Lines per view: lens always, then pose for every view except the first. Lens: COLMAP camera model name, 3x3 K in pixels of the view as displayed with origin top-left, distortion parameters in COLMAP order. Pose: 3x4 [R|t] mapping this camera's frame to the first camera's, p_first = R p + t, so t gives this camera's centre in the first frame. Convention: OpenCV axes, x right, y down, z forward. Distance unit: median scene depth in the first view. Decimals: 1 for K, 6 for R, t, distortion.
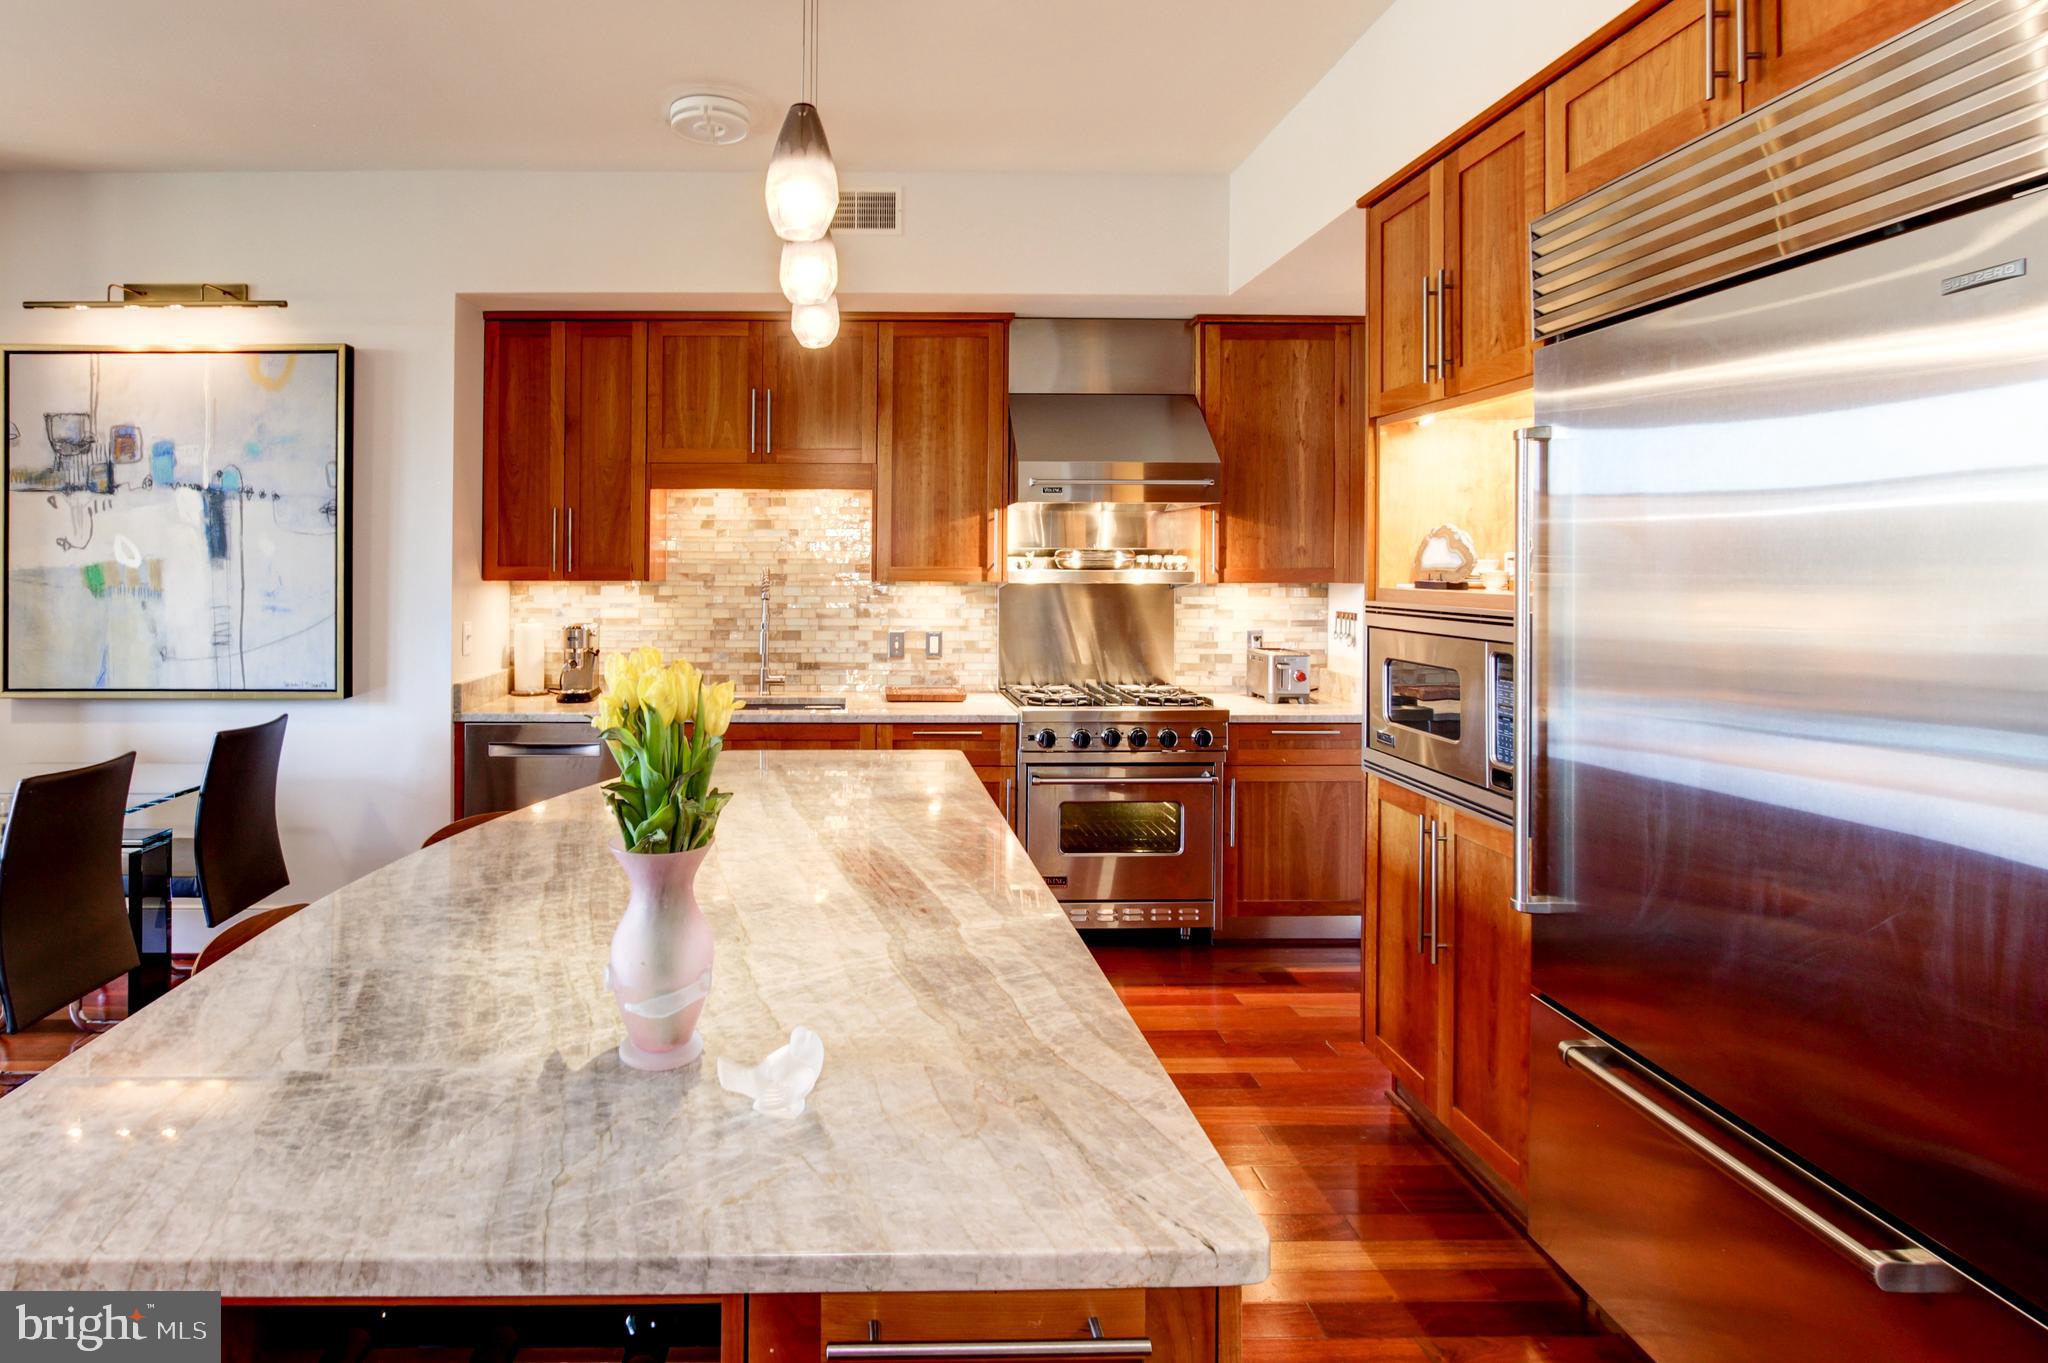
lens RADIAL K [[1014.1, 0, 852.2], [0, 1014.1, 551.1], [0, 0, 1]] dist [-0.008414, -0.000085]
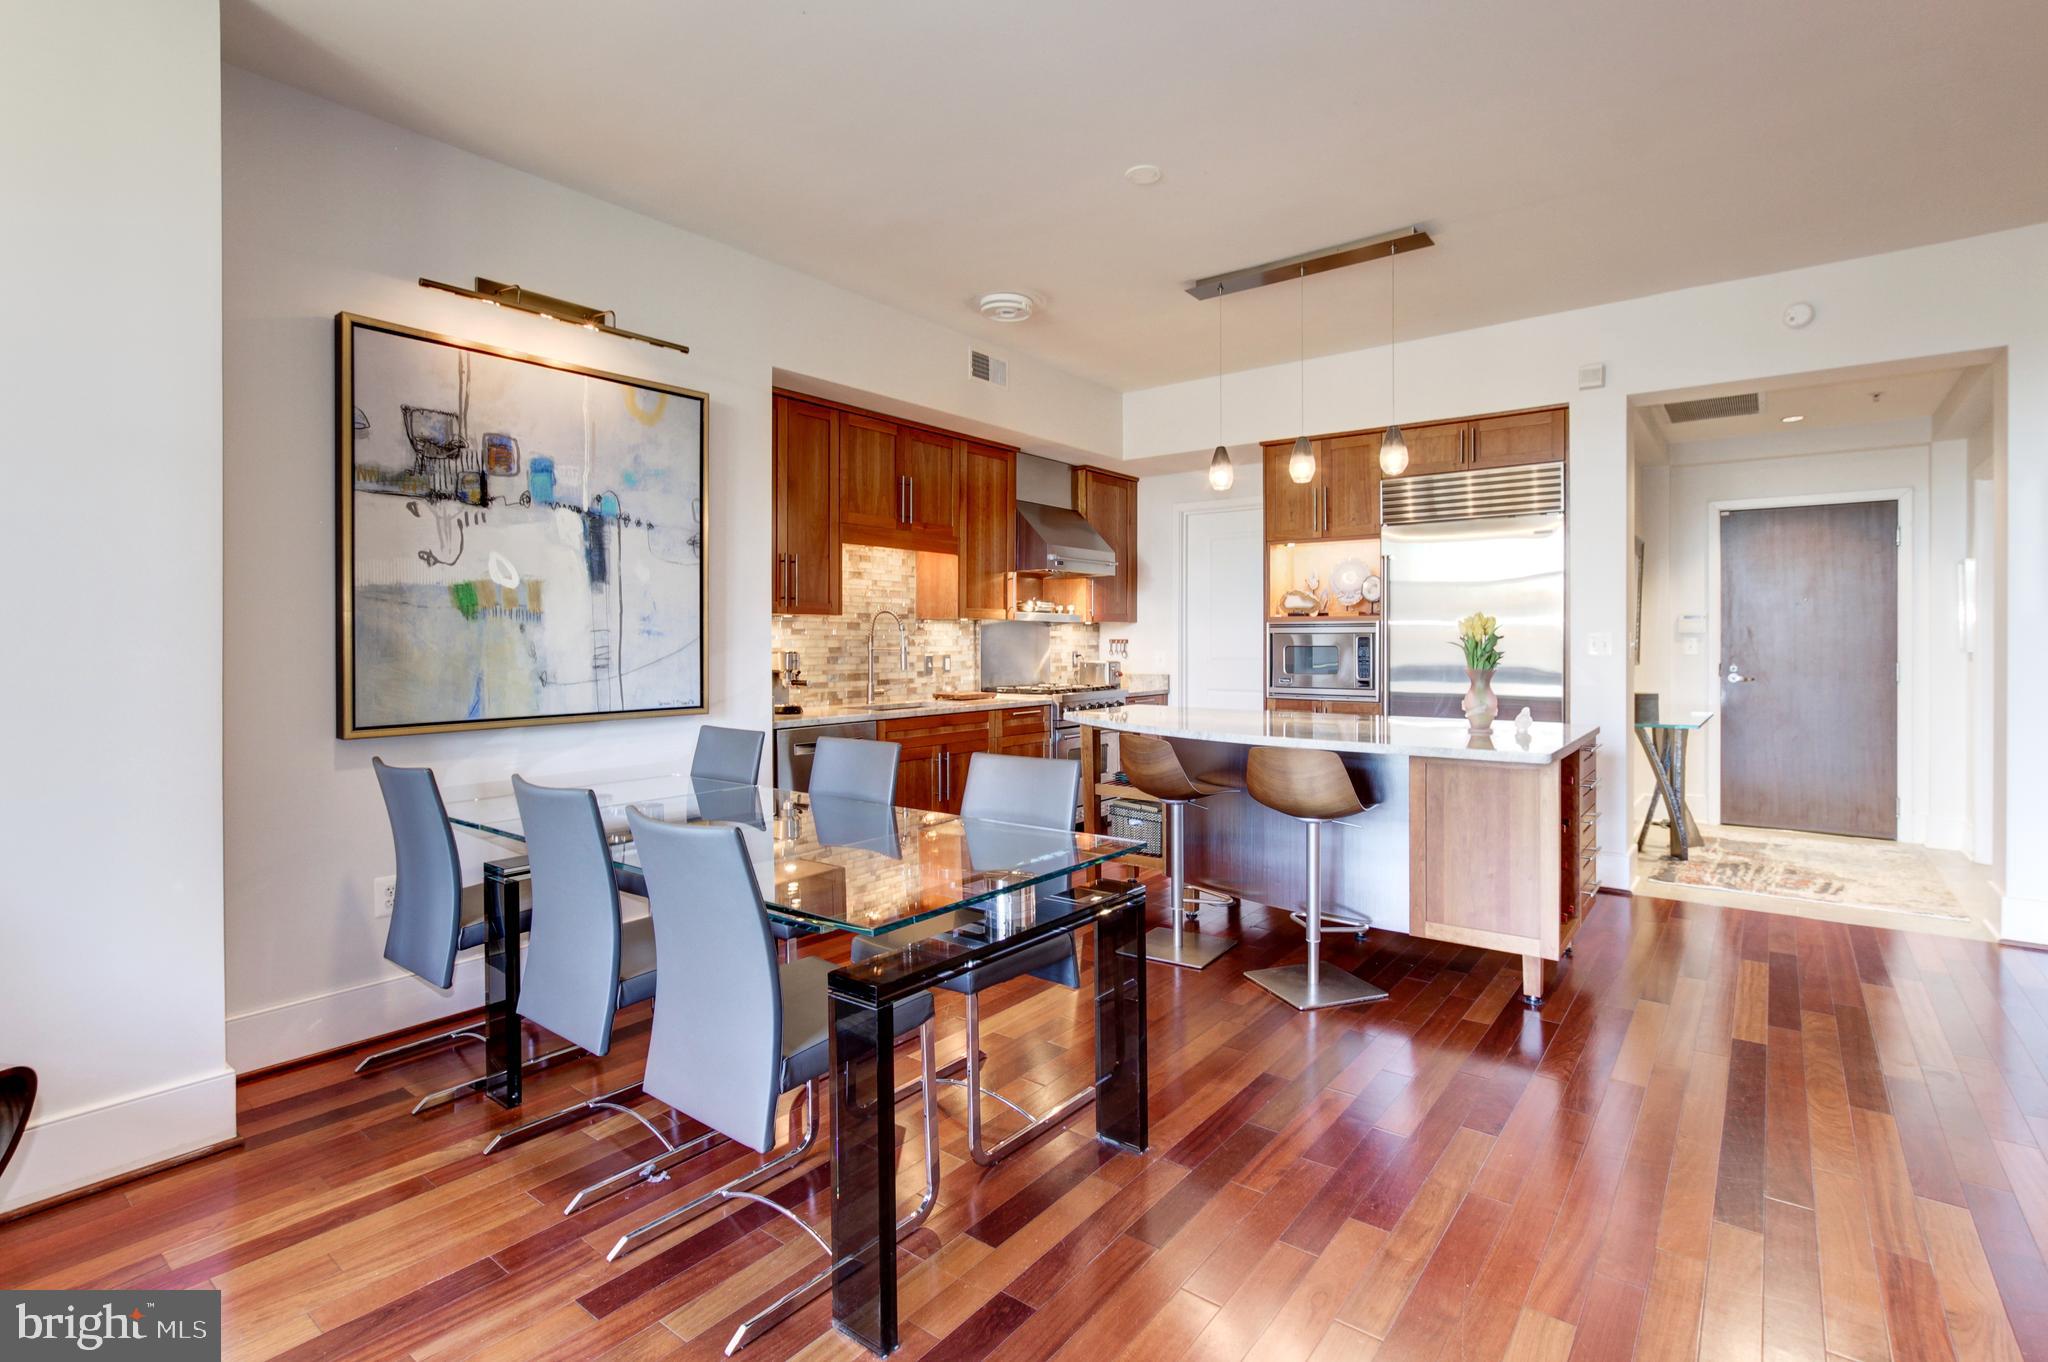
lens RADIAL K [[984.2, 0, 1035.1], [0, 984.2, 637.4], [0, 0, 1]] dist [-0.001175, 0.000262]
pose [[0.607368, -0.001147, 0.794420, -1.037244], [-0.006020, 0.999964, 0.006047, 0.048789], [-0.794398, -0.008455, 0.607339, 0.052218]]
